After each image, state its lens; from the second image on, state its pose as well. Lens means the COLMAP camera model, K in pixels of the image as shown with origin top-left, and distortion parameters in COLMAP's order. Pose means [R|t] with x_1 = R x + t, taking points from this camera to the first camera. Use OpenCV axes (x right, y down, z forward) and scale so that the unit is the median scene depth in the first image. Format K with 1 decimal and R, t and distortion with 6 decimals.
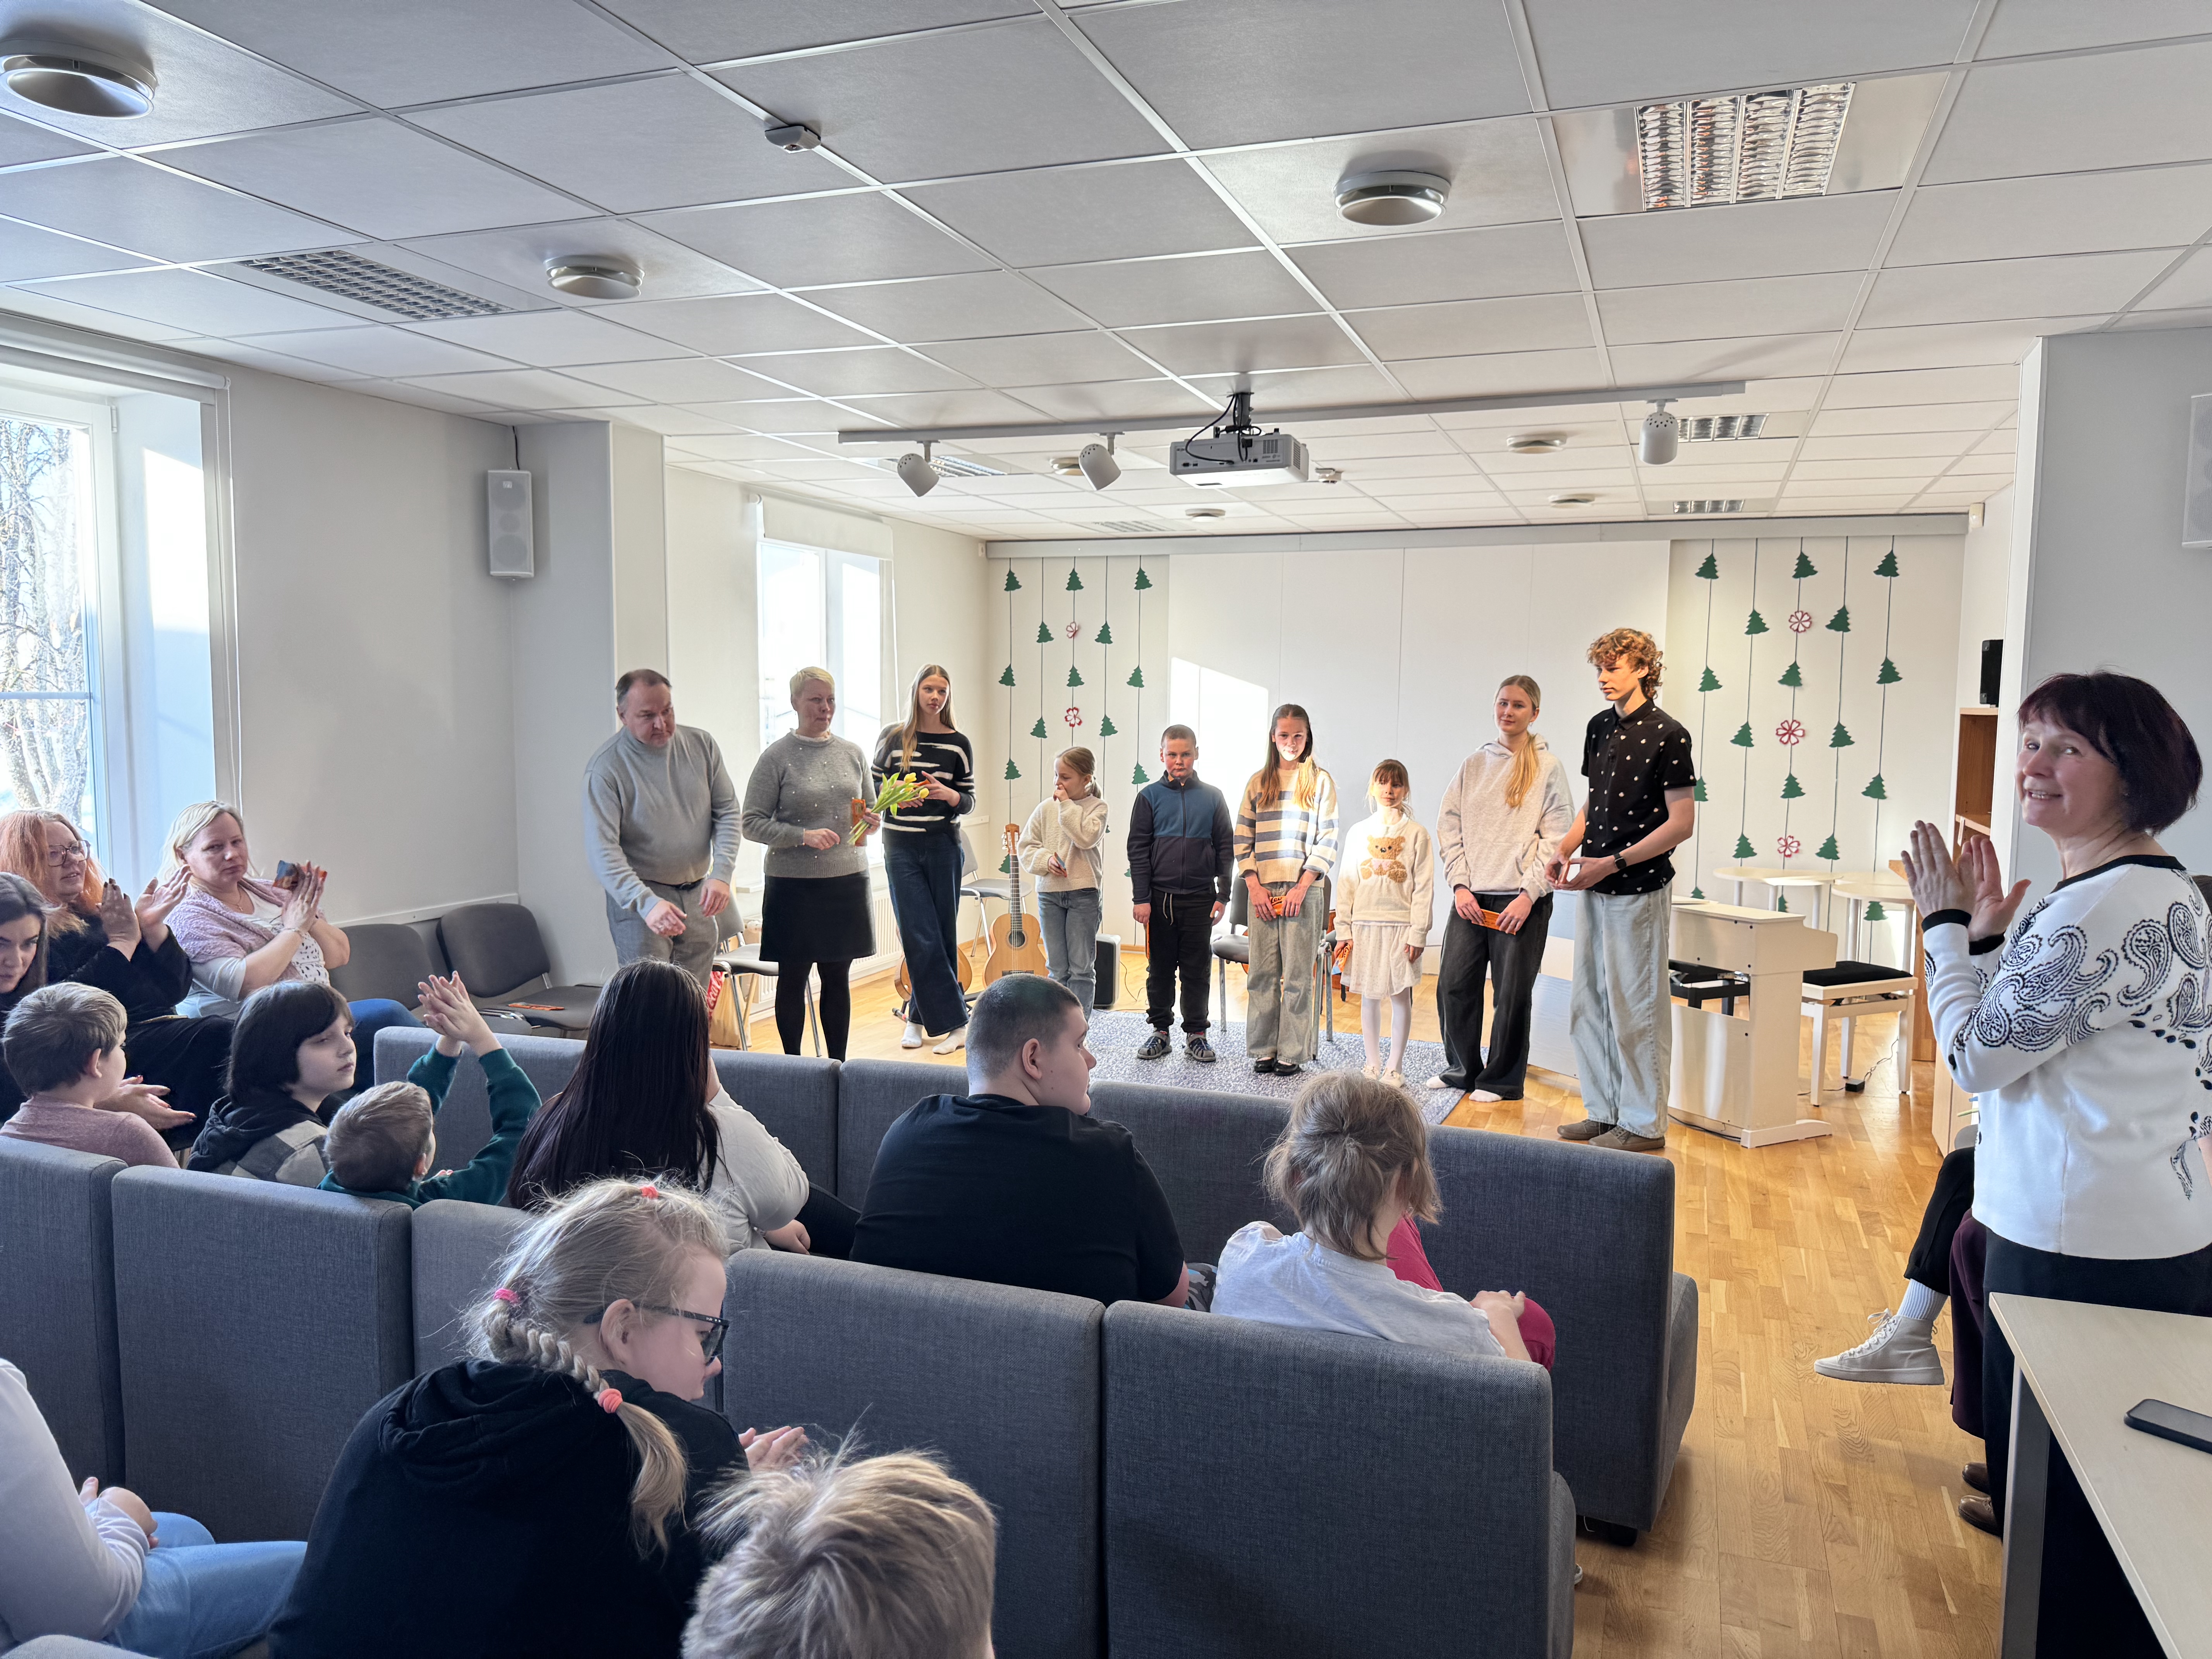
lens RADIAL K [[1567.9, 0, 1102.5], [0, 1567.9, 838.2], [0, 0, 1]] dist [0.072223, -0.090170]
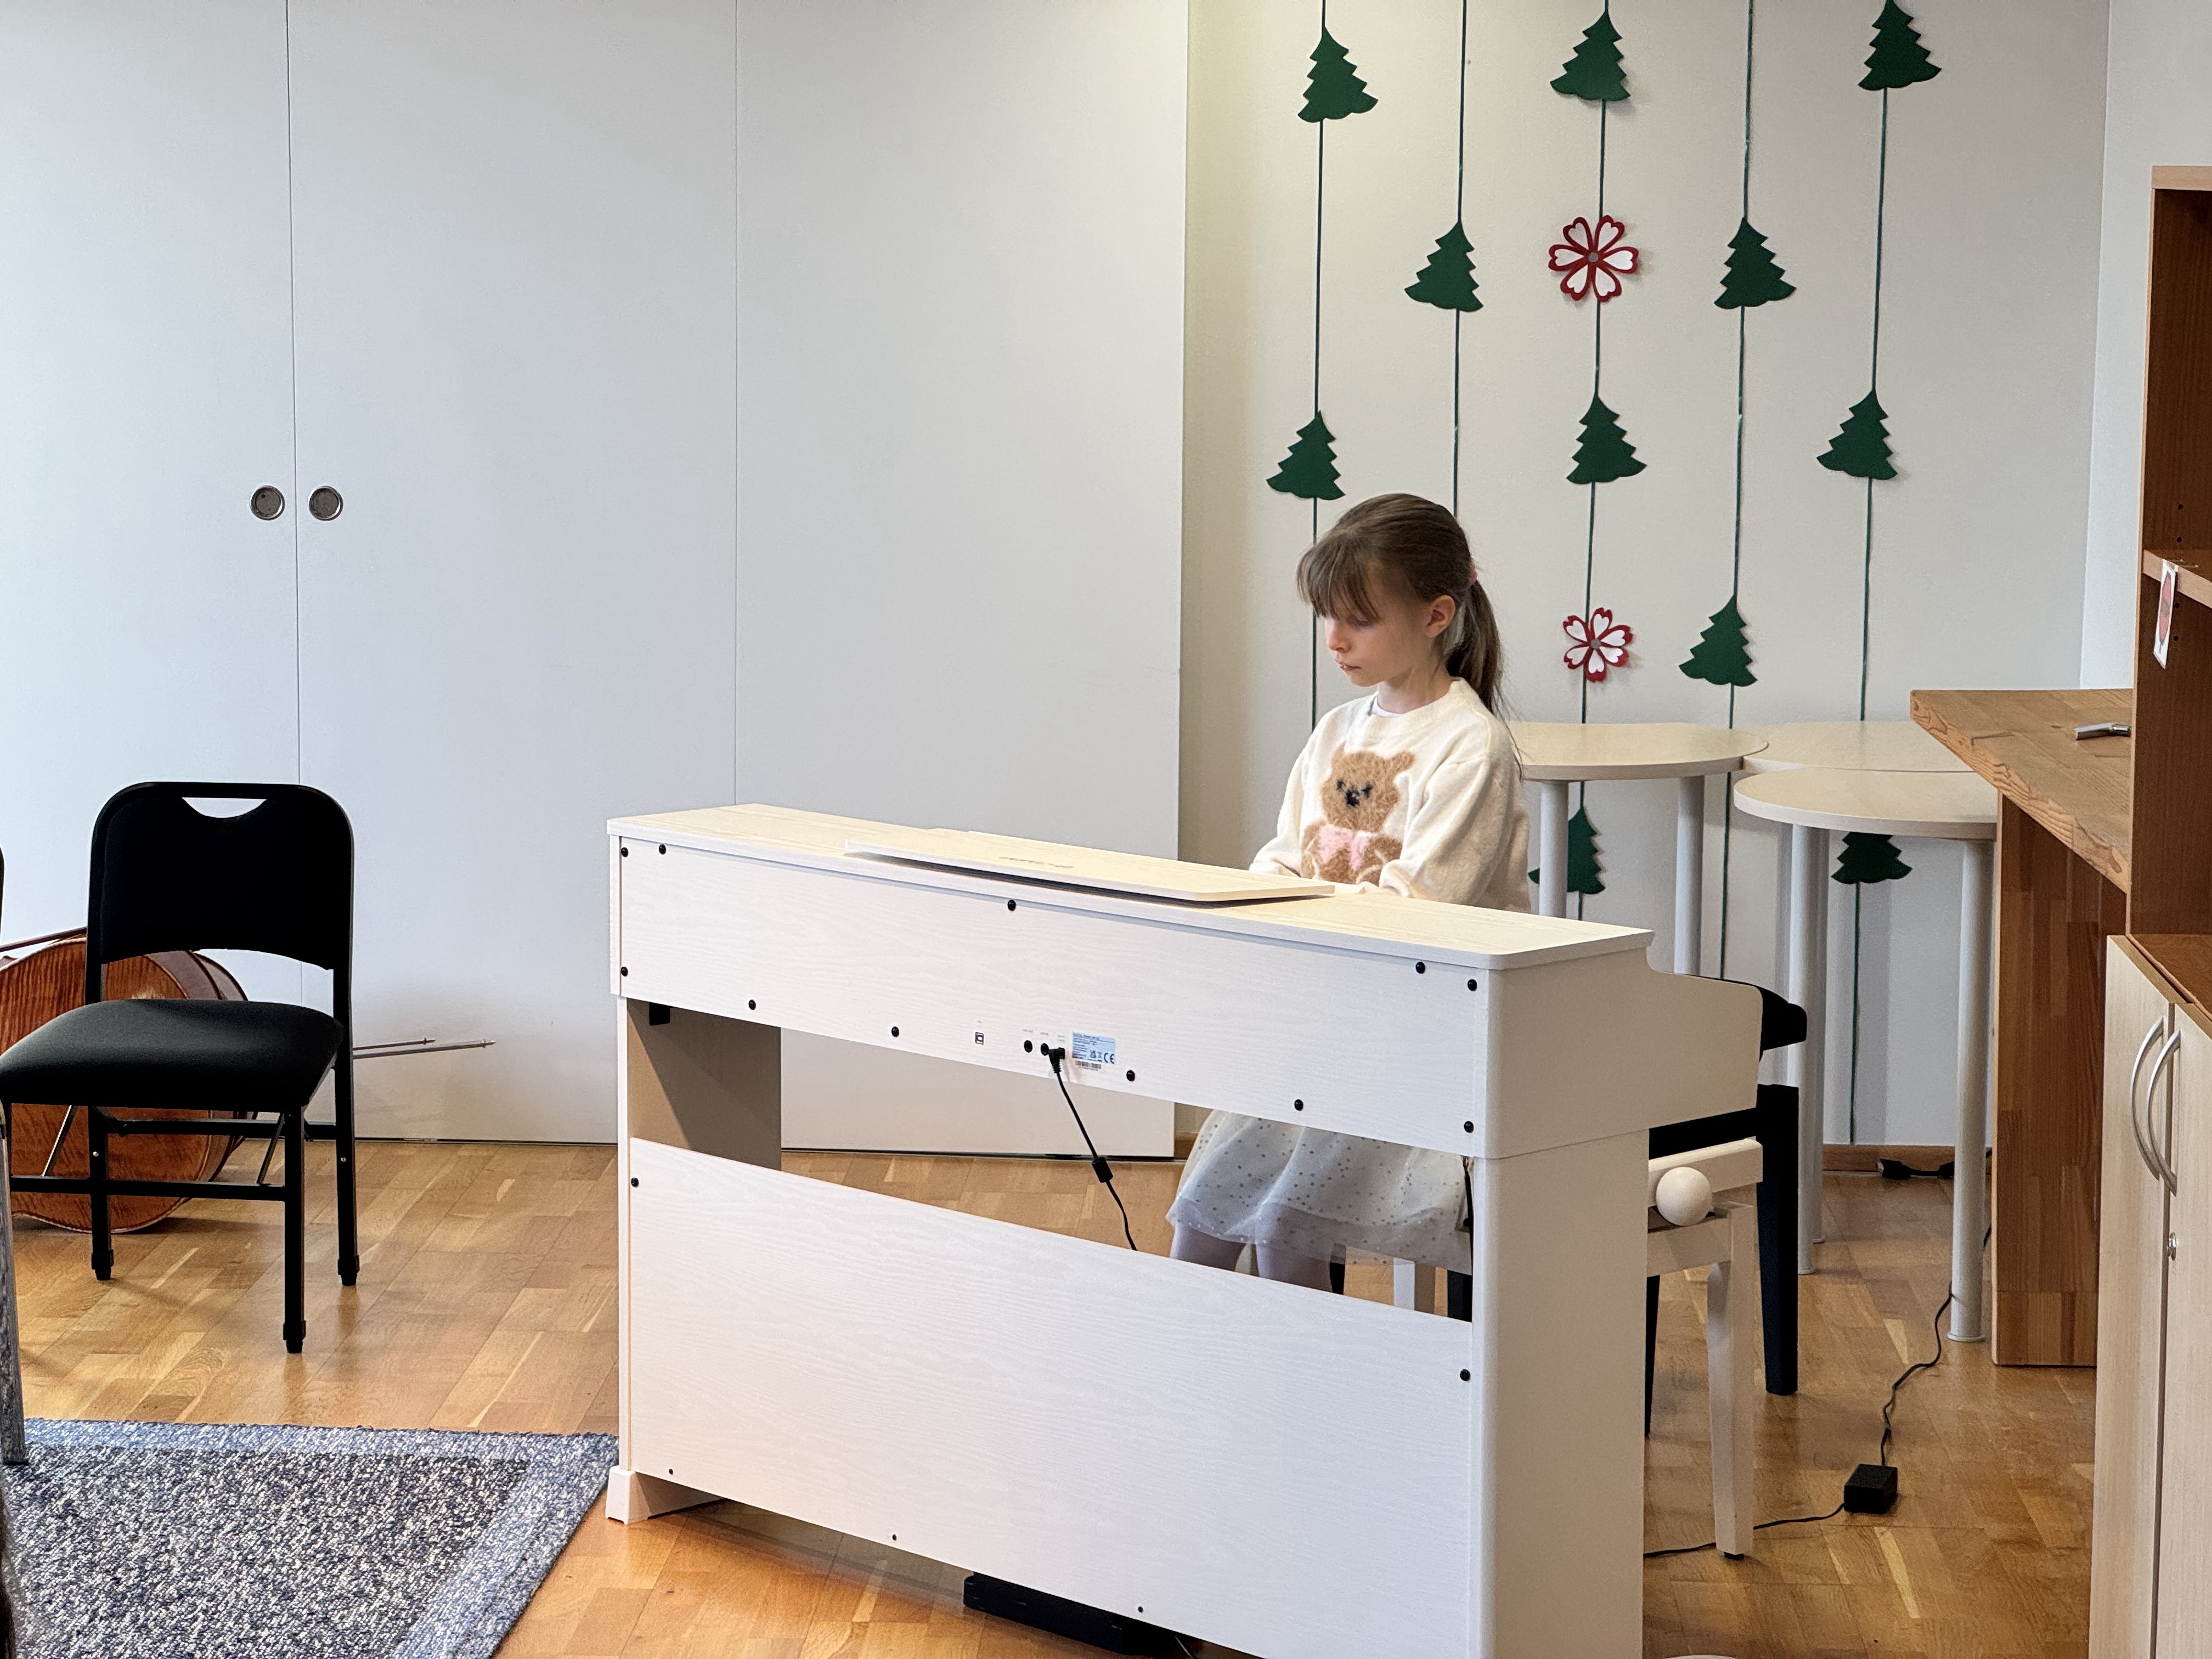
lens RADIAL K [[4967.4, 0, 1063.5], [0, 4967.4, 804.6], [0, 0, 1]] dist [0.191485, 0.000000]
pose [[0.954984, -0.041579, 0.293728, 0.088539], [0.029115, 0.998485, 0.046681, -0.016259], [-0.295224, -0.036027, 0.954748, 0.196850]]
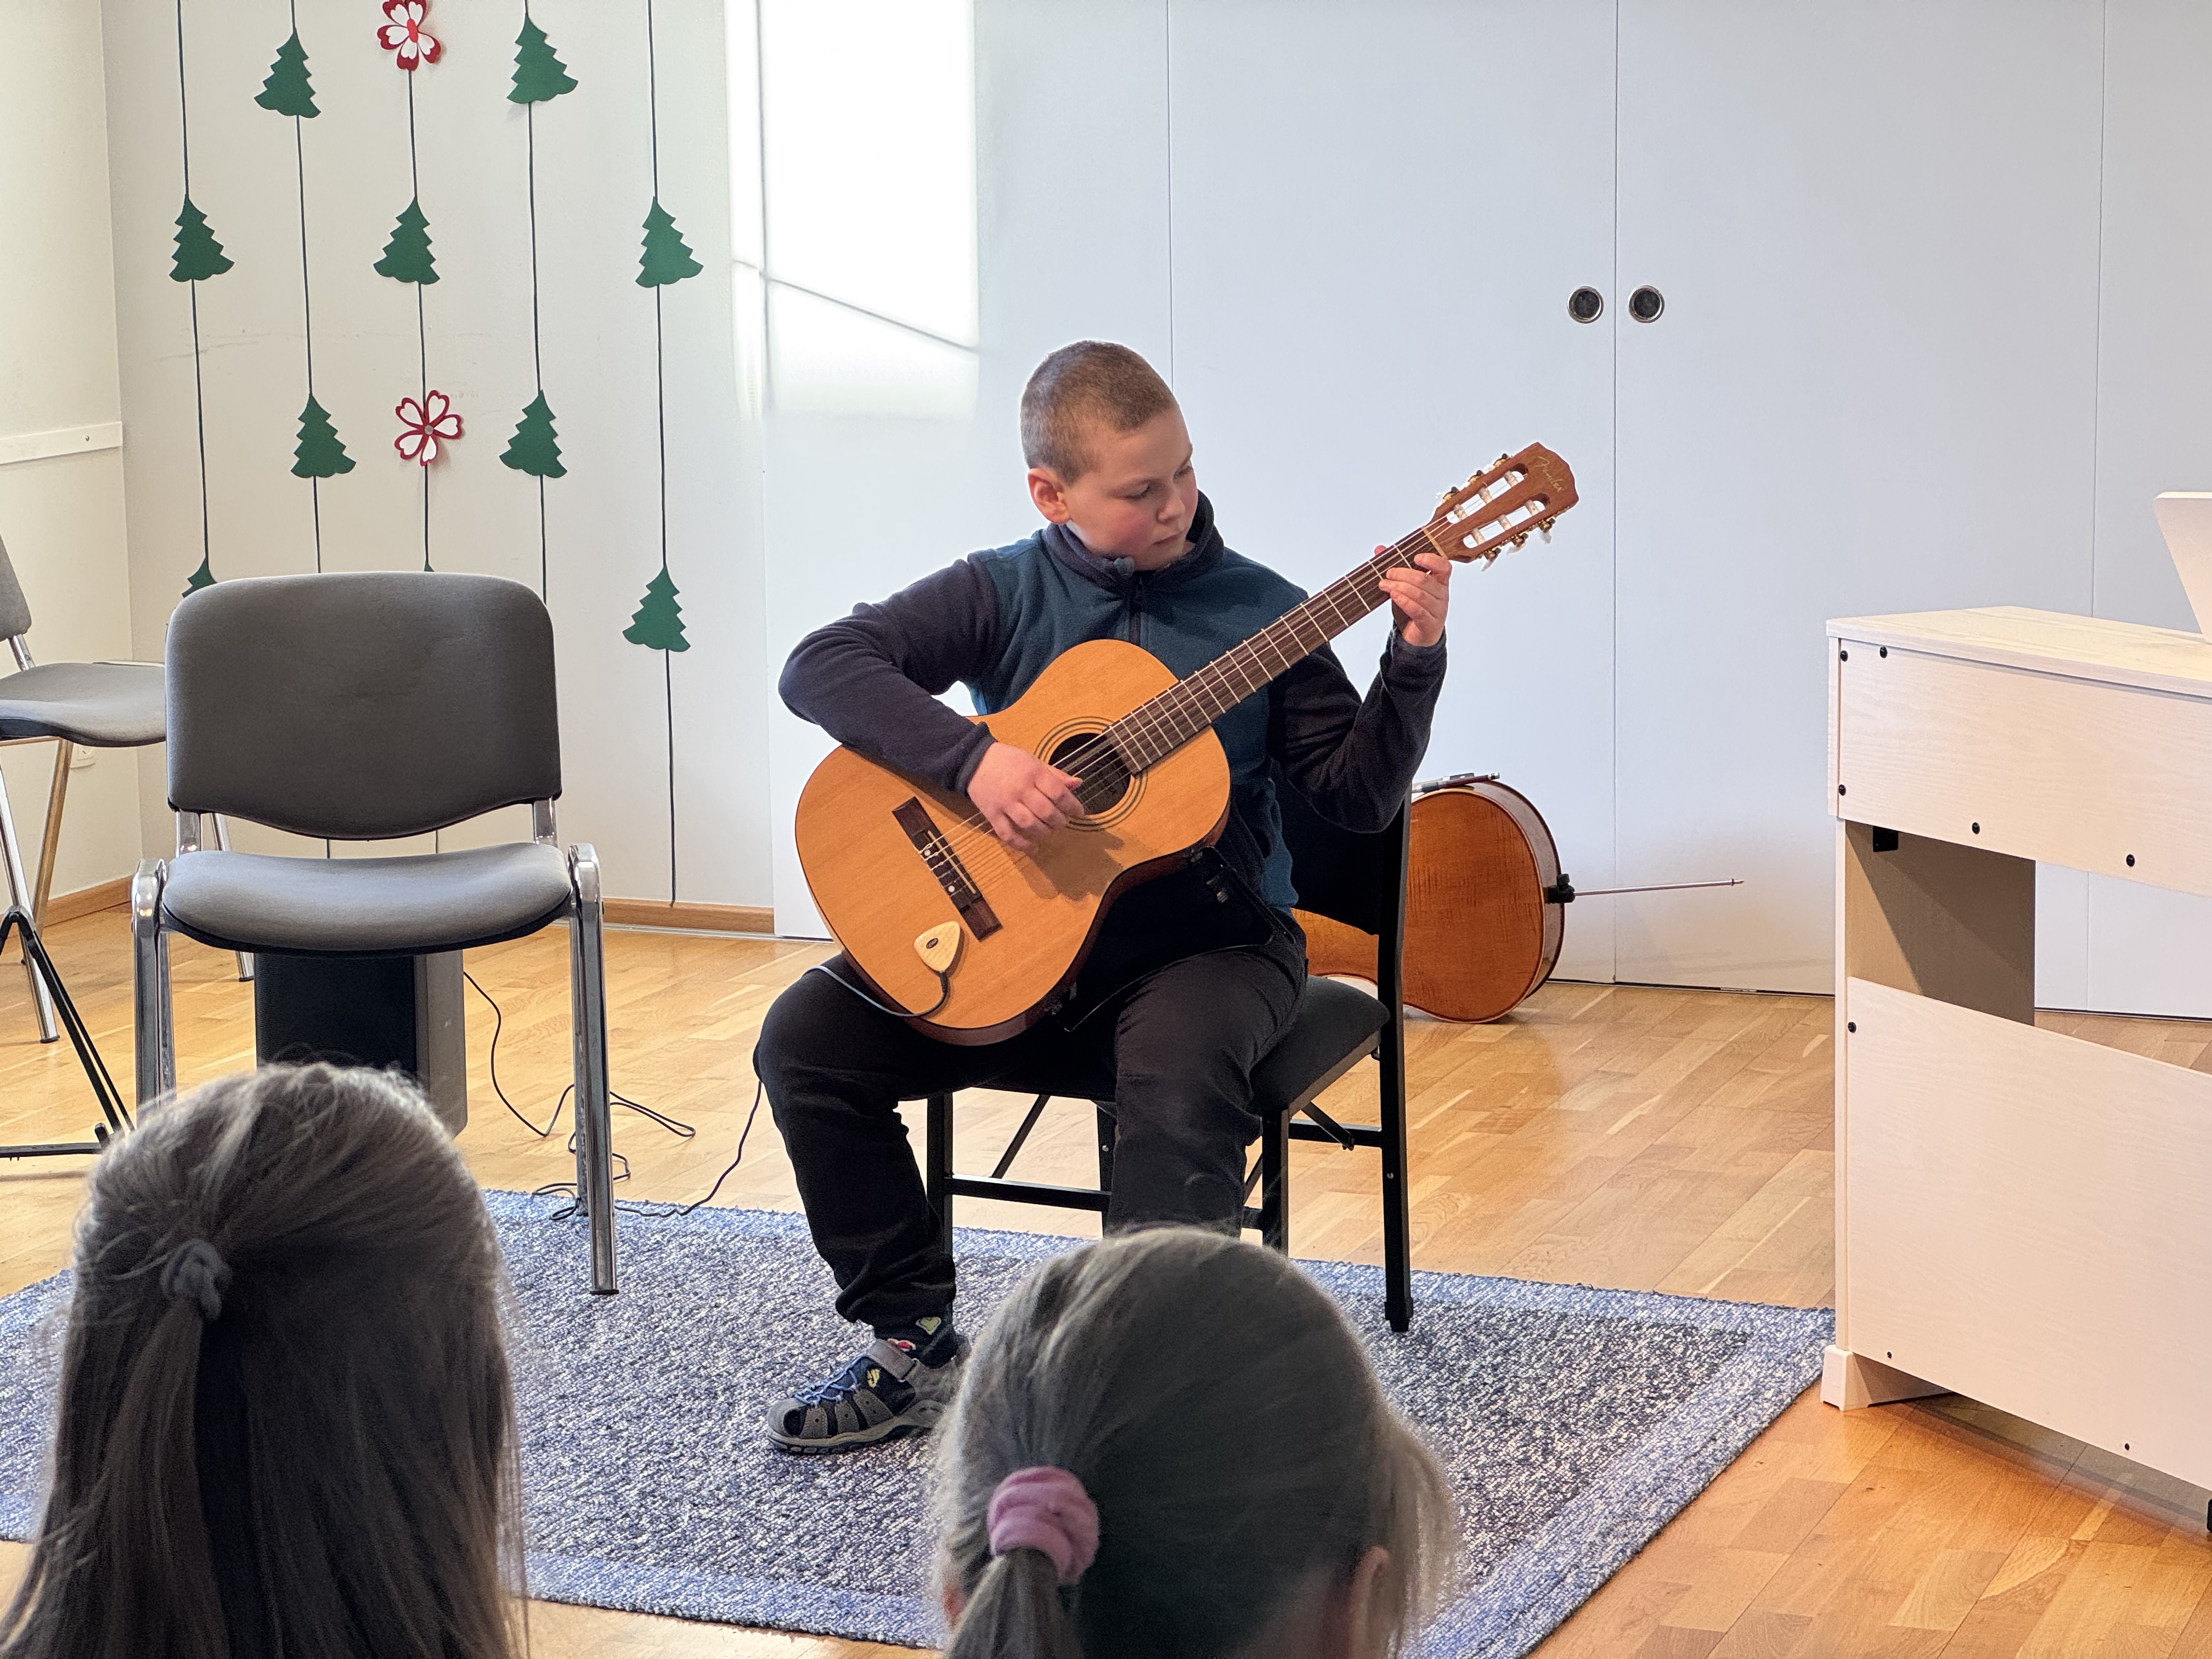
lens RADIAL K [[4967.4, 0, 1033.2], [0, 4967.4, 765.0], [0, 0, 1]] dist [0.191485, 0.000000]
pose [[0.999263, -0.023197, -0.030575, 0.177898], [0.024742, 0.998384, 0.051163, 0.007171], [0.029338, -0.051882, 0.998222, 0.280416]]
